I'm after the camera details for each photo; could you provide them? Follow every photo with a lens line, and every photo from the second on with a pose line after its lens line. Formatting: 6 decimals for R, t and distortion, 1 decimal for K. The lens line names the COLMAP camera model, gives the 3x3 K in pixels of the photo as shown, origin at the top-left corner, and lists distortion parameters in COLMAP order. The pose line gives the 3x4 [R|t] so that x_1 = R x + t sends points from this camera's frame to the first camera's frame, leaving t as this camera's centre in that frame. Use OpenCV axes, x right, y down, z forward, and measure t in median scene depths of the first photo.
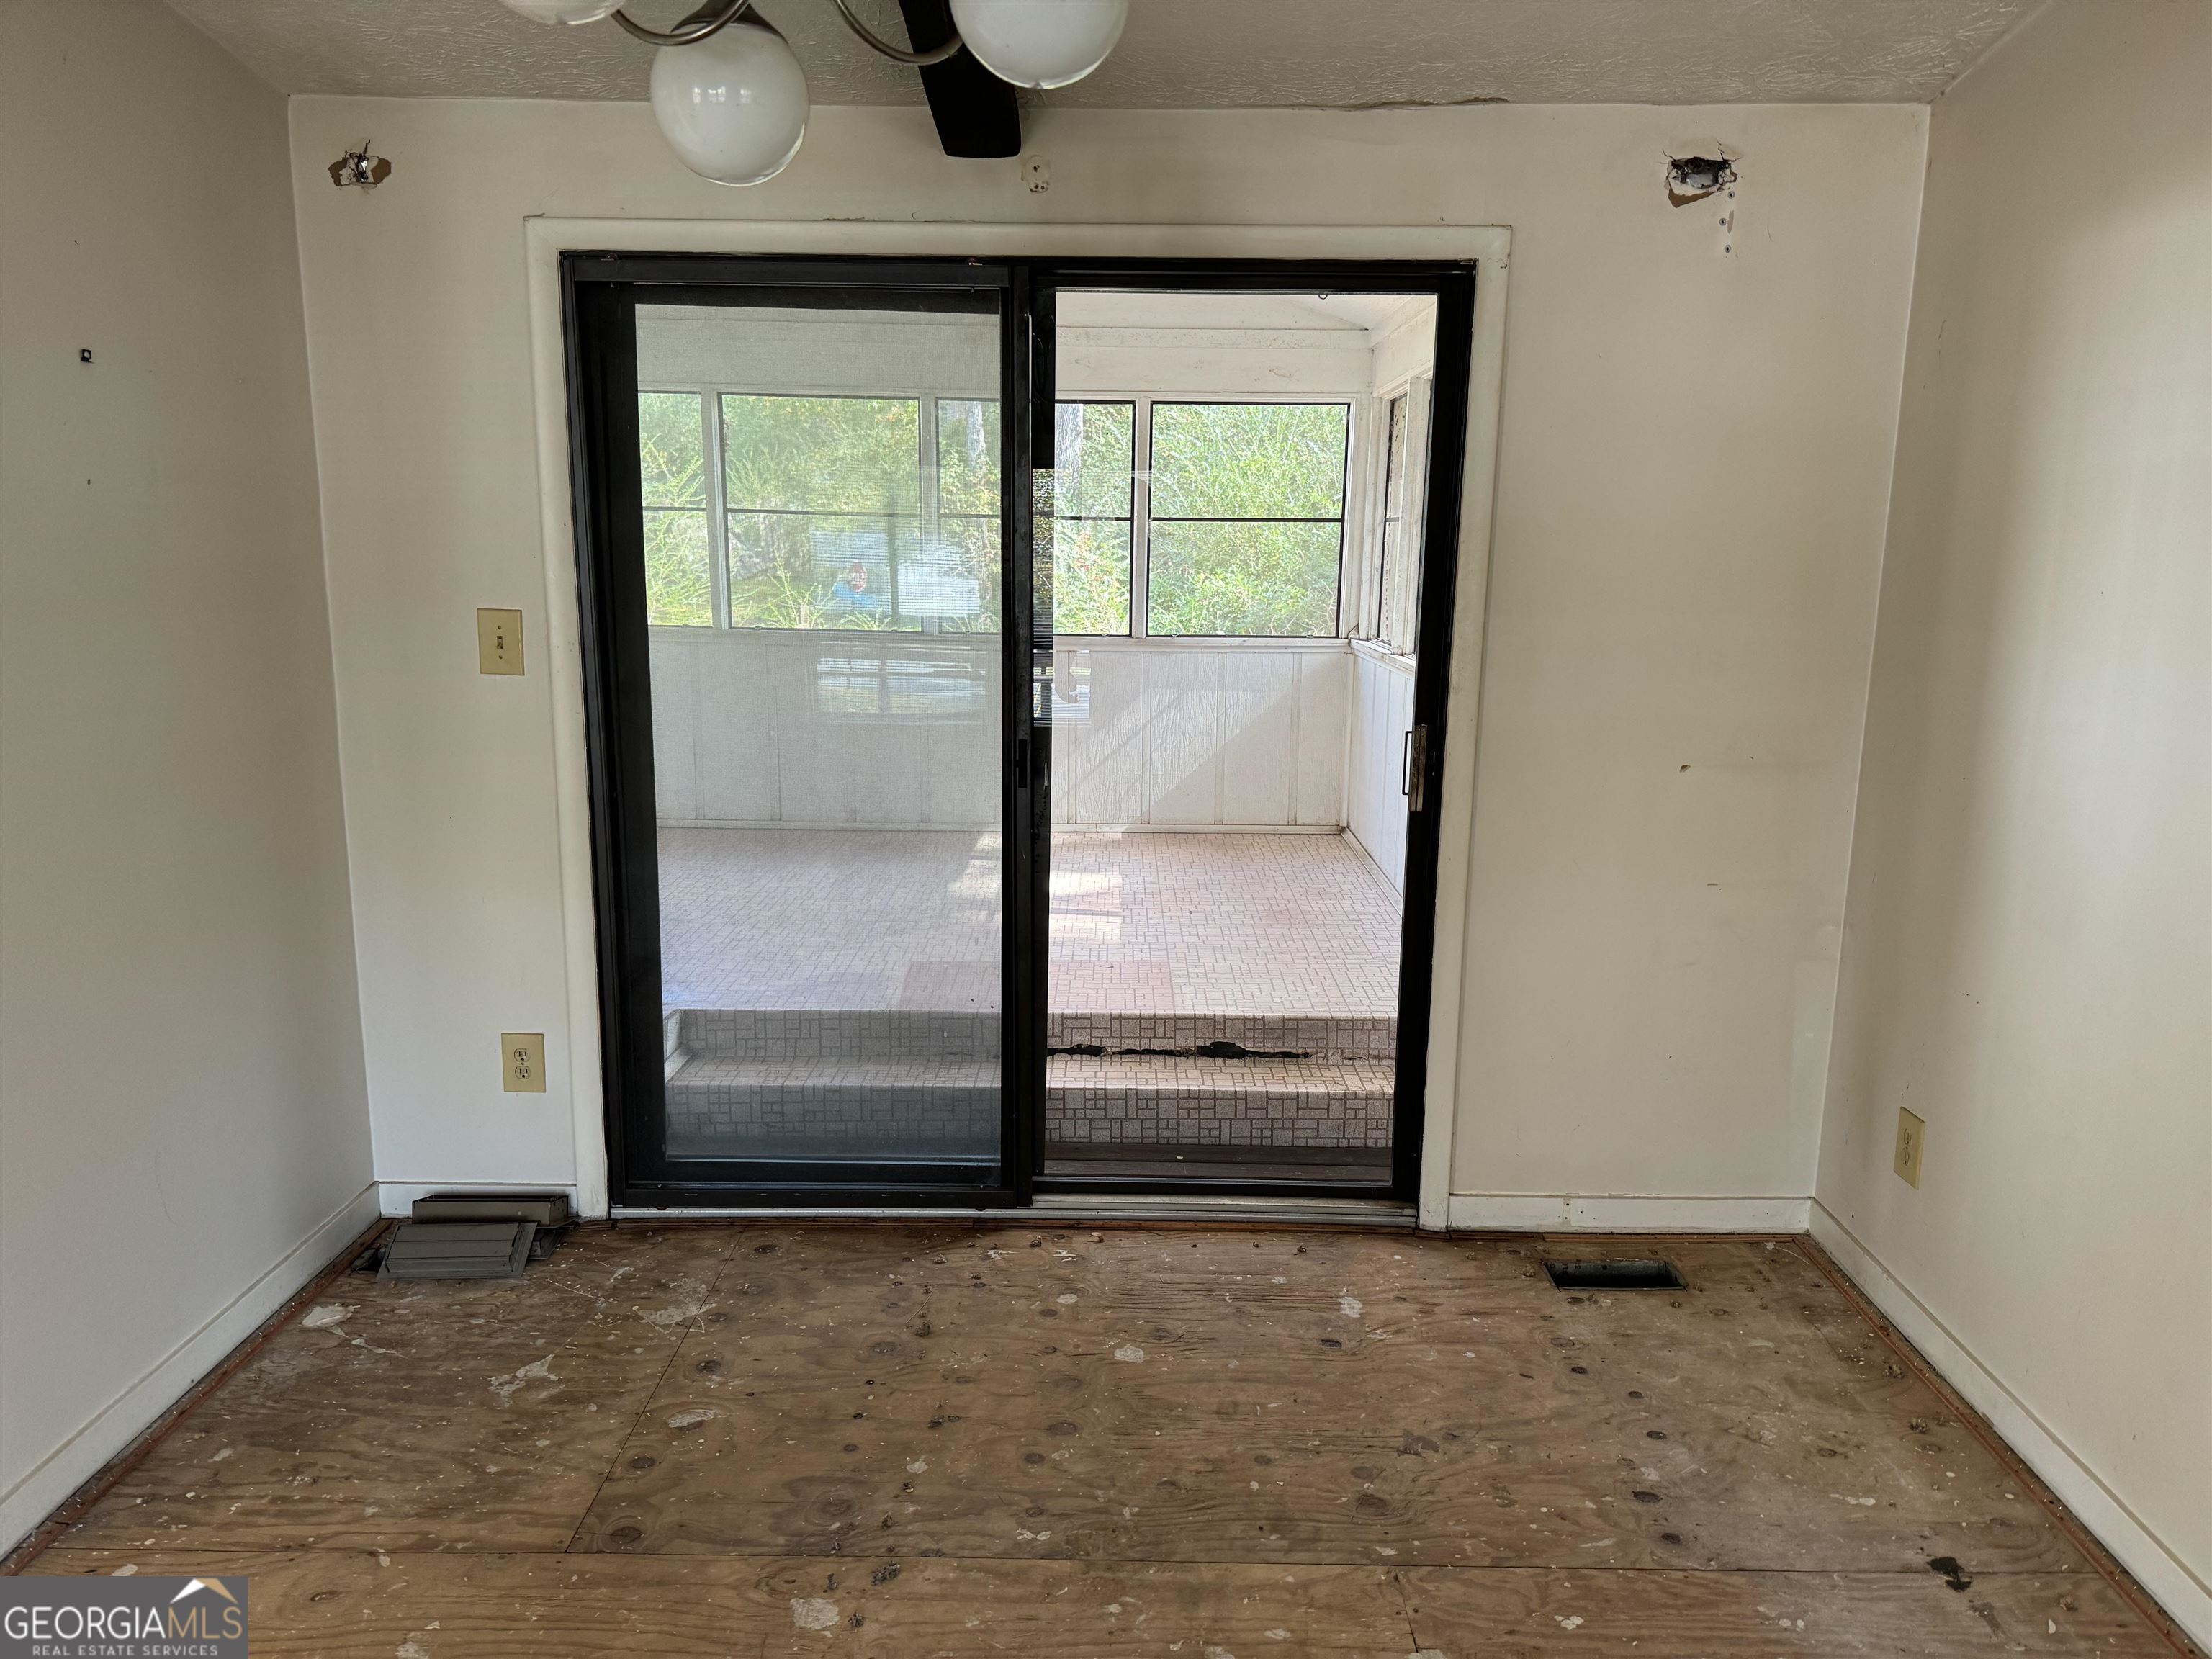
lens RADIAL K [[1542.3, 0, 1123.4], [0, 1542.3, 837.5], [0, 0, 1]] dist [0.046724, -0.063640]
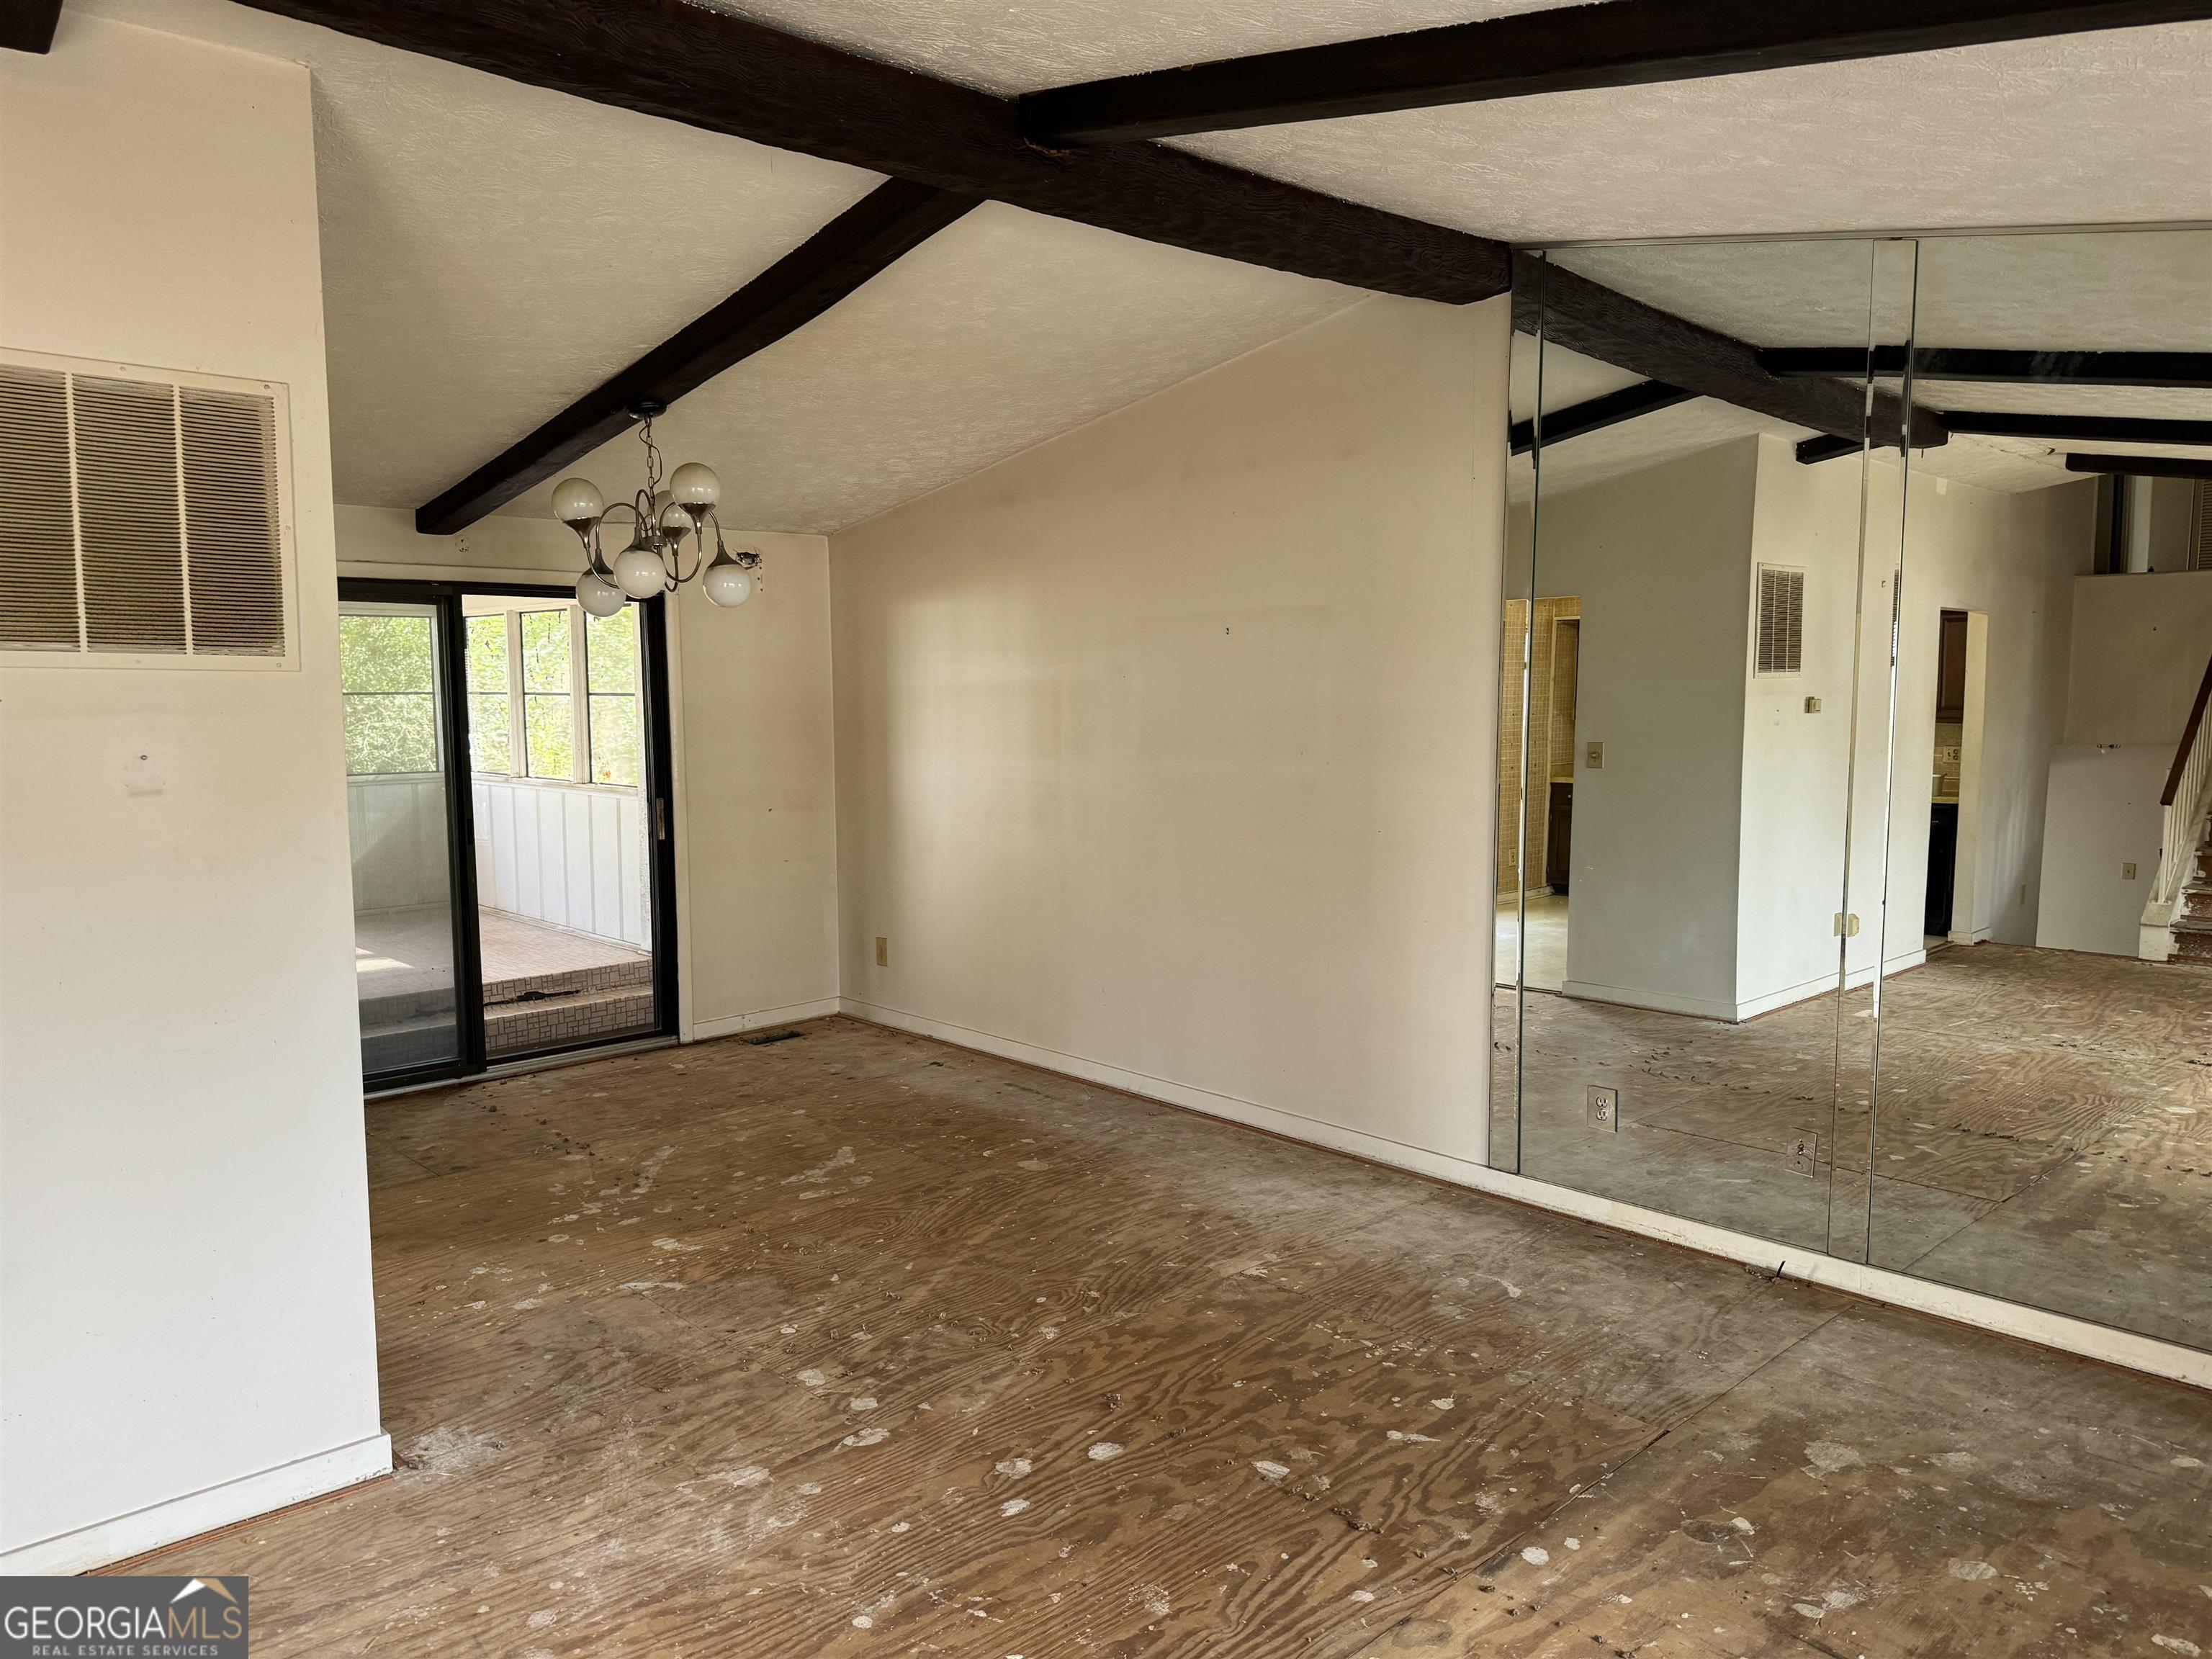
lens RADIAL K [[1542.3, 0, 1099.2], [0, 1542.3, 825.6], [0, 0, 1]] dist [0.046724, -0.063640]
pose [[0.720144, -0.080058, 0.689190, -0.844675], [0.149819, 0.987829, -0.041799, 0.144017], [-0.677456, 0.133355, 0.723374, -0.947196]]
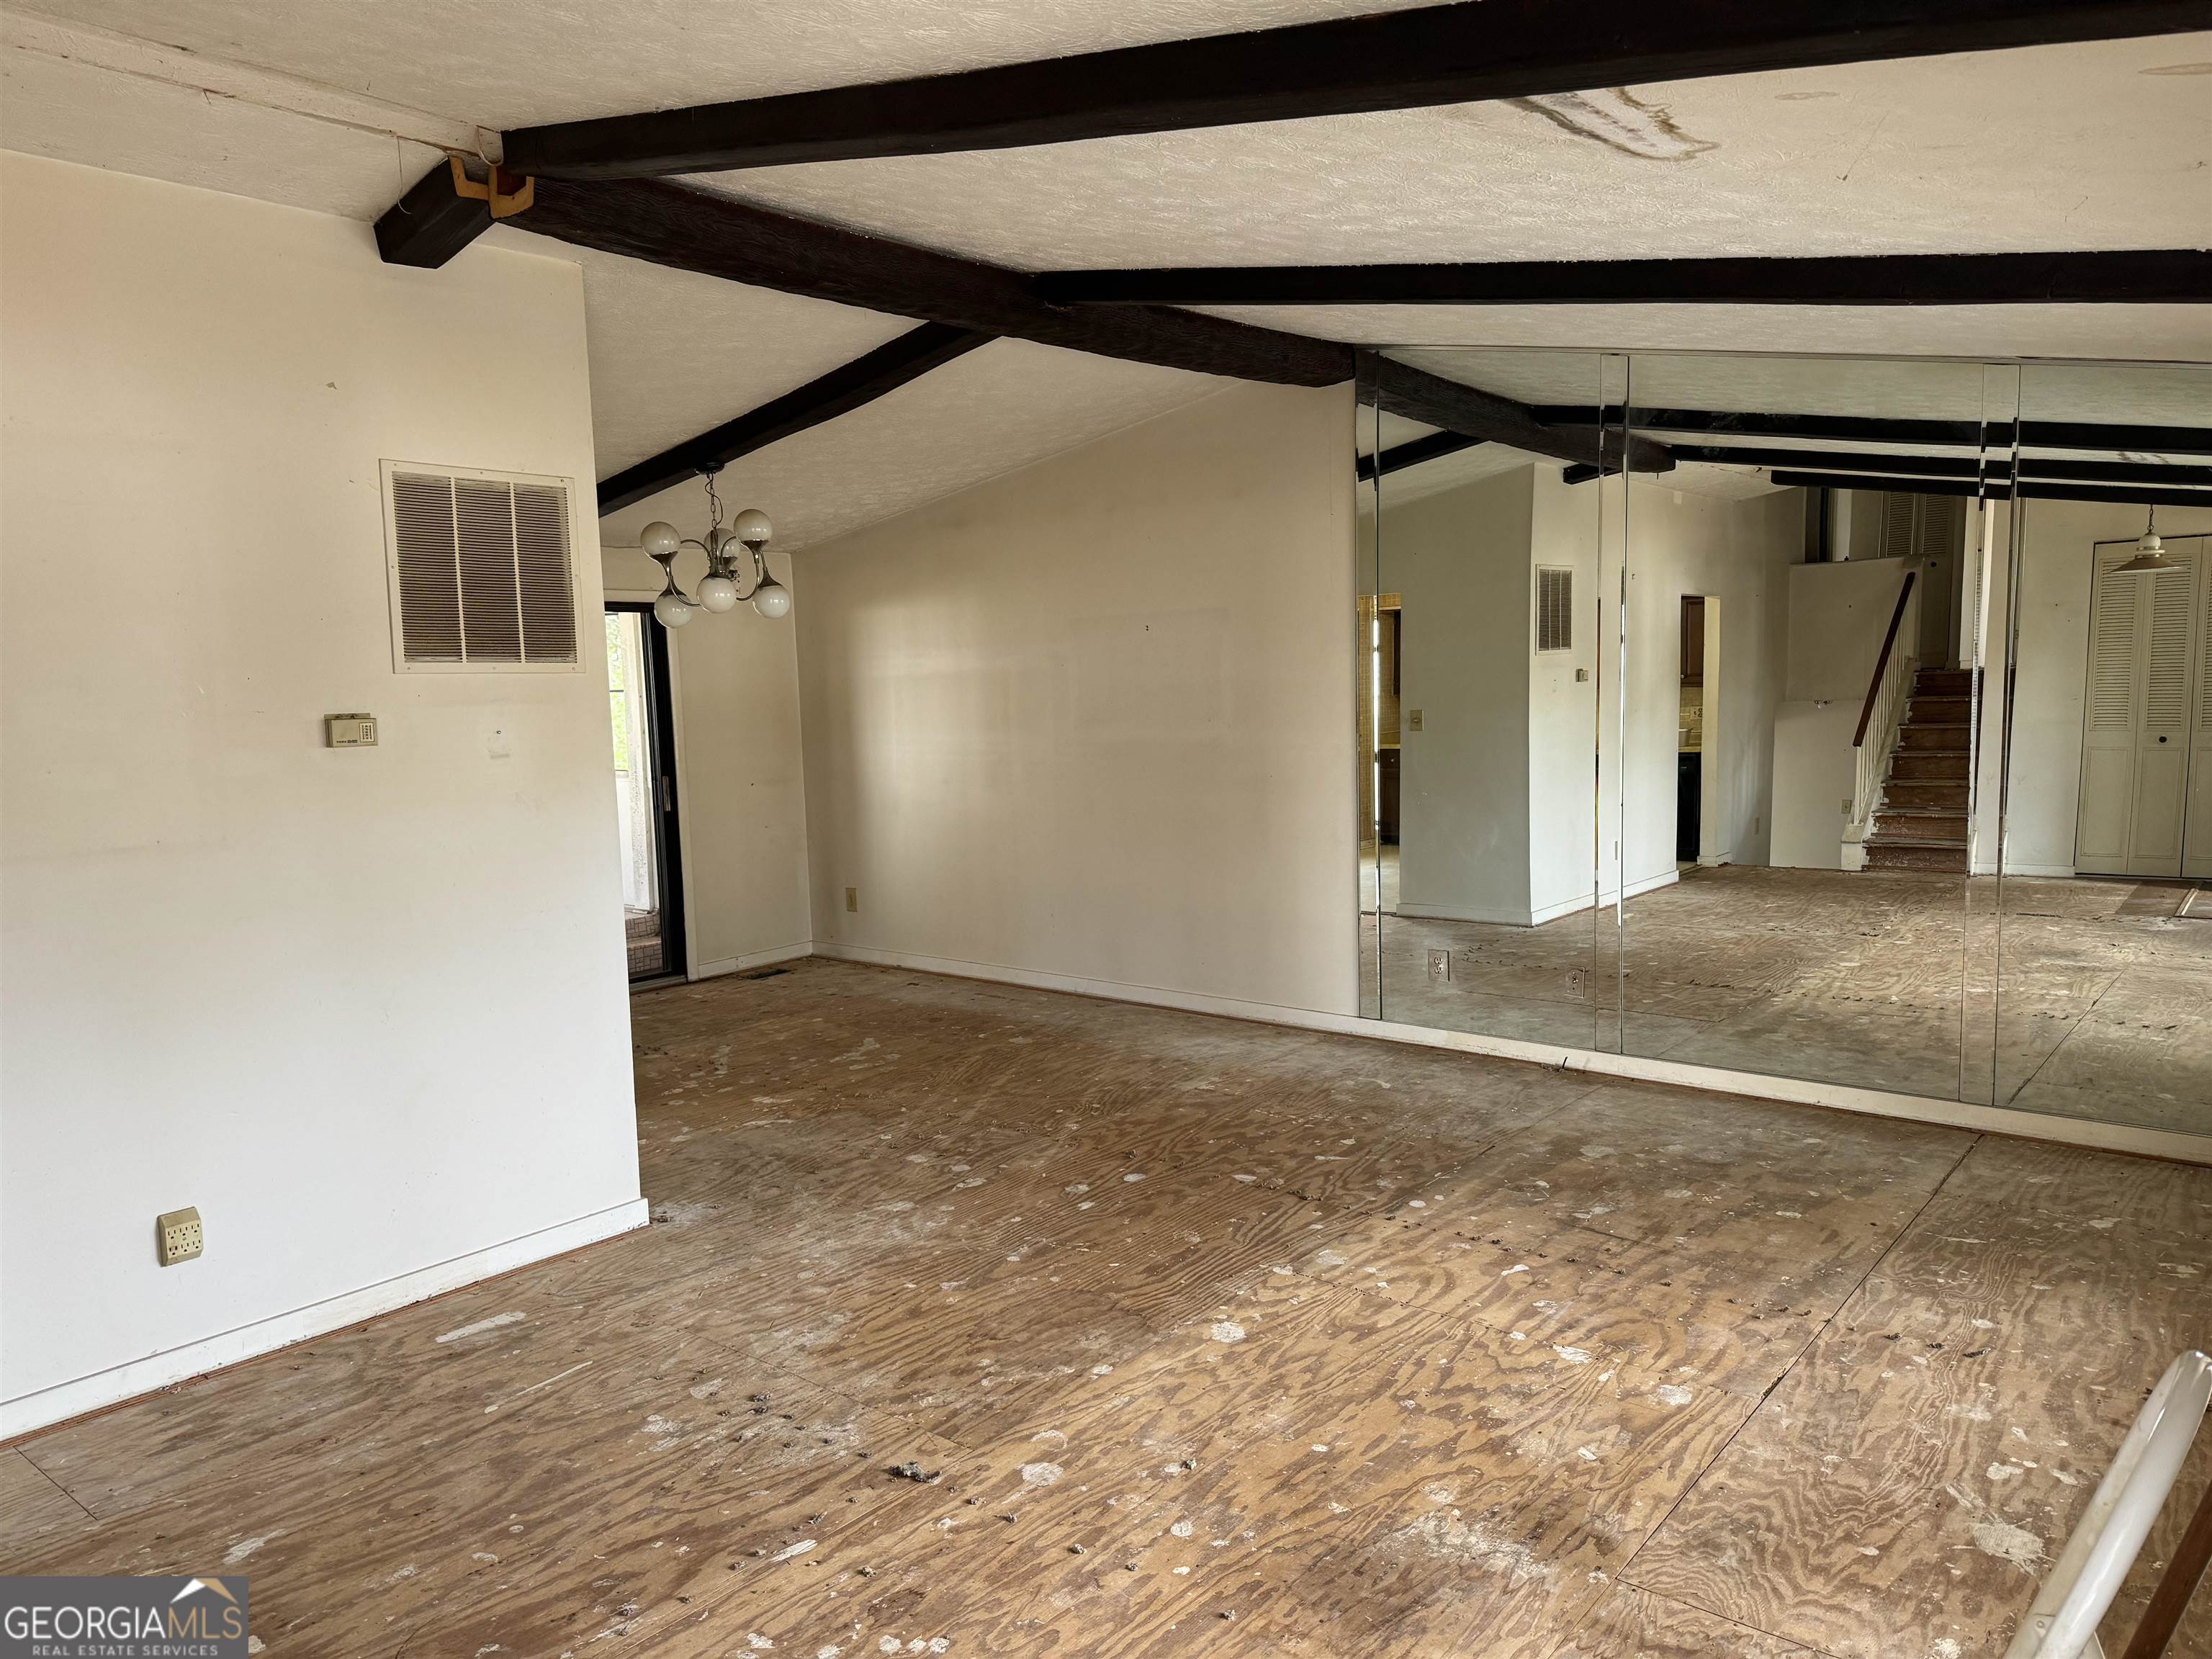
lens RADIAL K [[1542.3, 0, 1105.4], [0, 1542.3, 829.4], [0, 0, 1]] dist [0.046724, -0.063640]
pose [[0.628998, -0.111833, 0.769321, -1.327949], [0.191409, 0.981413, -0.013832, 0.185626], [-0.753475, 0.155956, 0.638712, -1.165856]]
